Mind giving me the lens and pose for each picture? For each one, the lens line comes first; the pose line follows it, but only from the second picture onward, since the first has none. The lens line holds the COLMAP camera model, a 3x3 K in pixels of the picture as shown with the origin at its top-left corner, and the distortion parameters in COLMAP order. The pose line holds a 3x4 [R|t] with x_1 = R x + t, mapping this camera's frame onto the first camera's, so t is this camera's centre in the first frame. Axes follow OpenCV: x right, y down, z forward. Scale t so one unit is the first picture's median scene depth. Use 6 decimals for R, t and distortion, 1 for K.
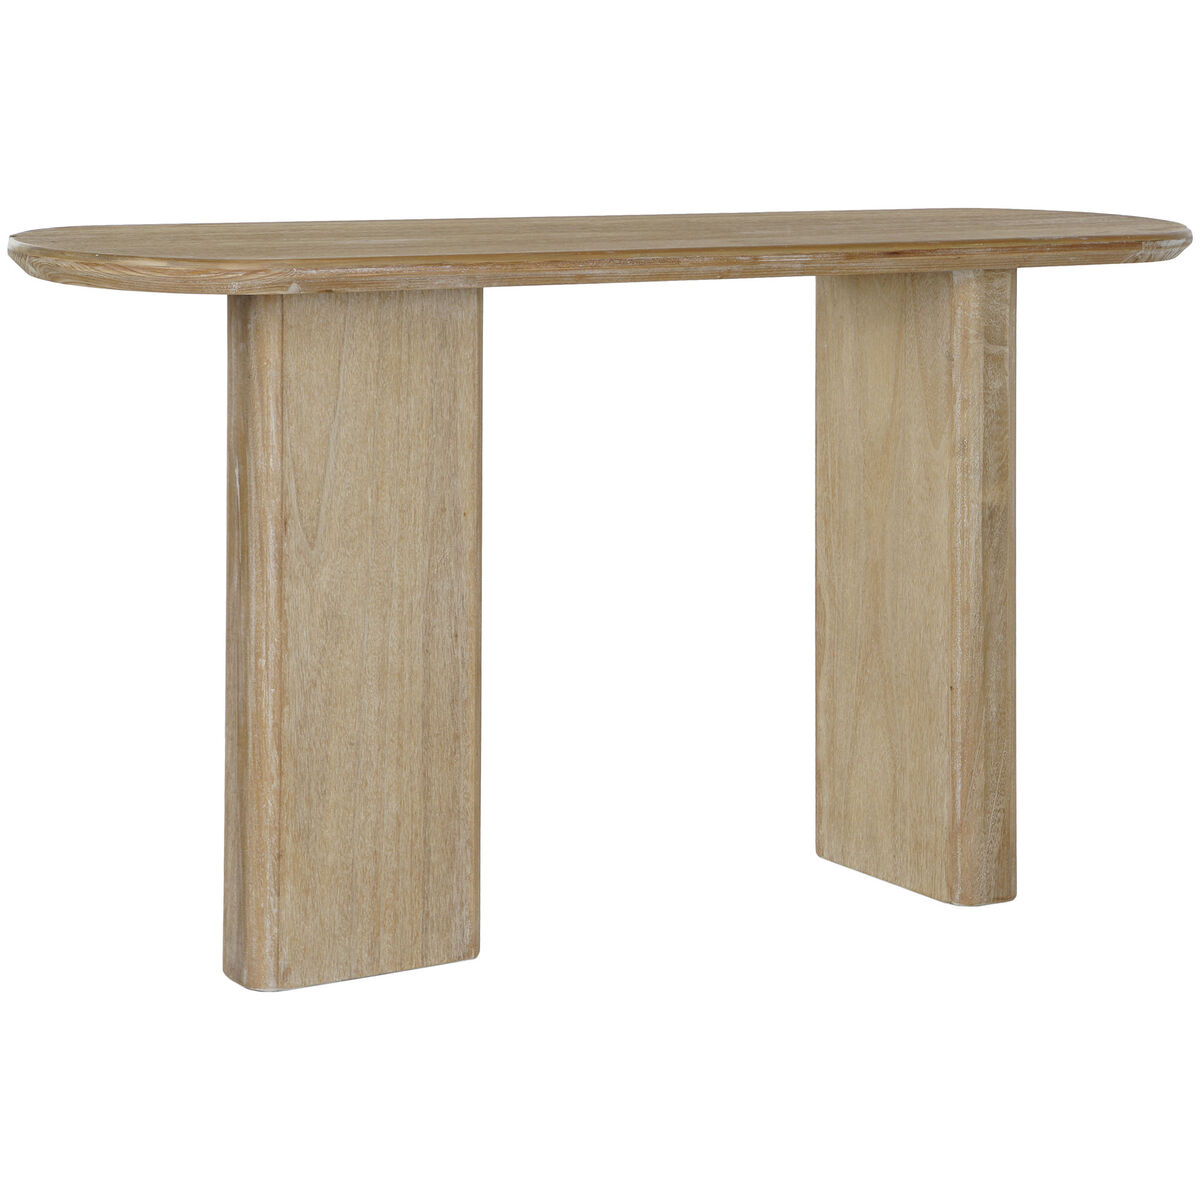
lens RADIAL K [[4219.7, 0, 600.0], [0, 4219.7, 600.0], [0, 0, 1]] dist [0.150258, 0.966802]
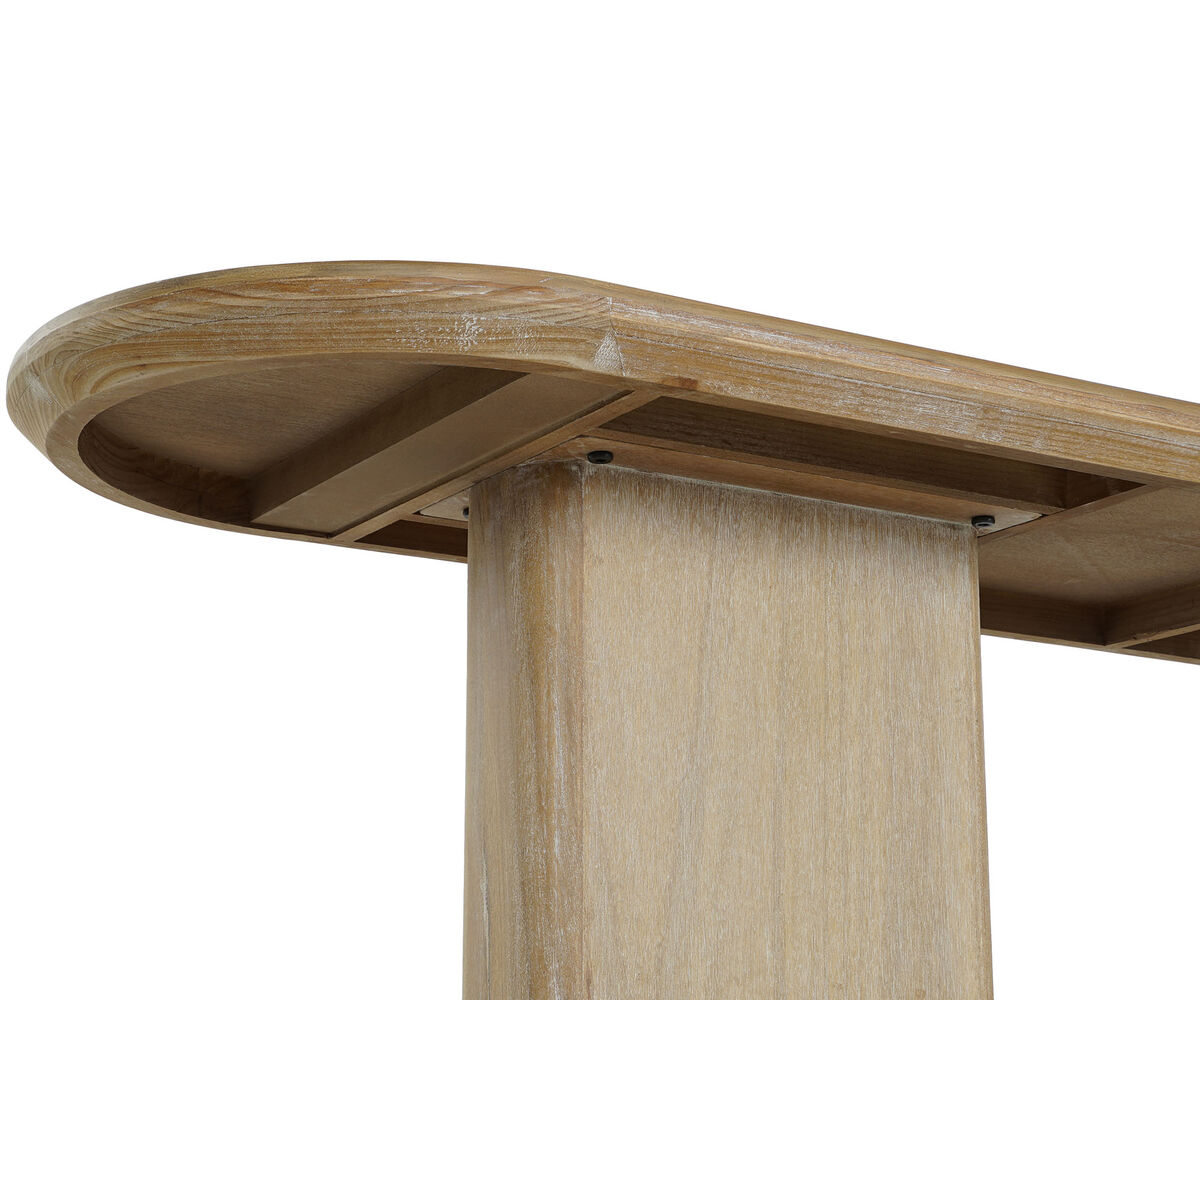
lens RADIAL K [[2779.8, 0, 600.0], [0, 2779.8, 600.0], [0, 0, 1]] dist [0.025976, 0.038282]
pose [[0.997744, -0.027370, -0.061305, -0.052690], [0.004574, 0.938720, -0.344649, 0.044463], [0.066981, 0.343591, 0.936728, 0.692861]]
